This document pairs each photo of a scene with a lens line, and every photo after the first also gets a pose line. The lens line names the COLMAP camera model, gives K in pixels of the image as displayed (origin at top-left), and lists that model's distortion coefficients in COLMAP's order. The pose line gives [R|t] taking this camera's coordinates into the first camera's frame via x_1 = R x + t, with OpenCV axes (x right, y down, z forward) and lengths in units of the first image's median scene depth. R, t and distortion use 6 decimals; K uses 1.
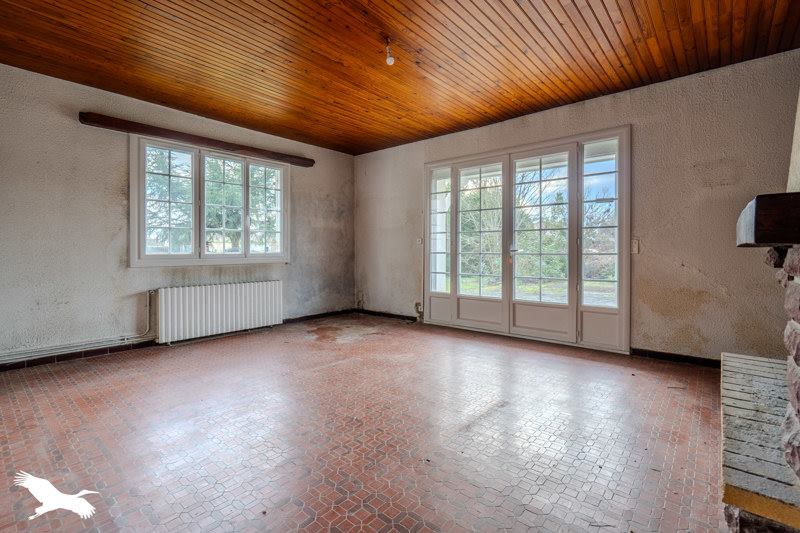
lens RADIAL K [[377.7, 0, 399.0], [0, 377.7, 253.4], [0, 0, 1]] dist [-0.000252, 0.000050]
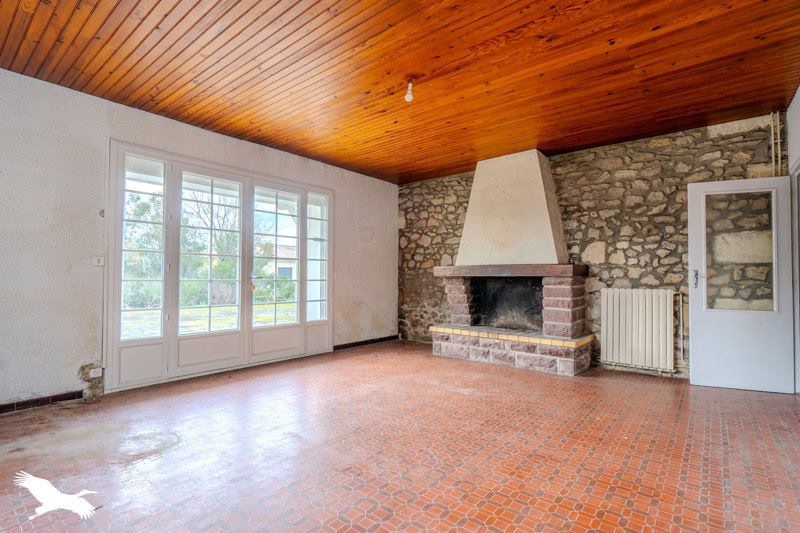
lens RADIAL K [[350.1, 0, 399.0], [0, 350.1, 273.0], [0, 0, 1]] dist [0.000372, 0.000019]
pose [[0.033035, 0.015486, 0.999334, -0.543125], [0.001910, 0.999877, -0.015558, -0.004087], [-0.999452, 0.002423, 0.033001, 0.548238]]
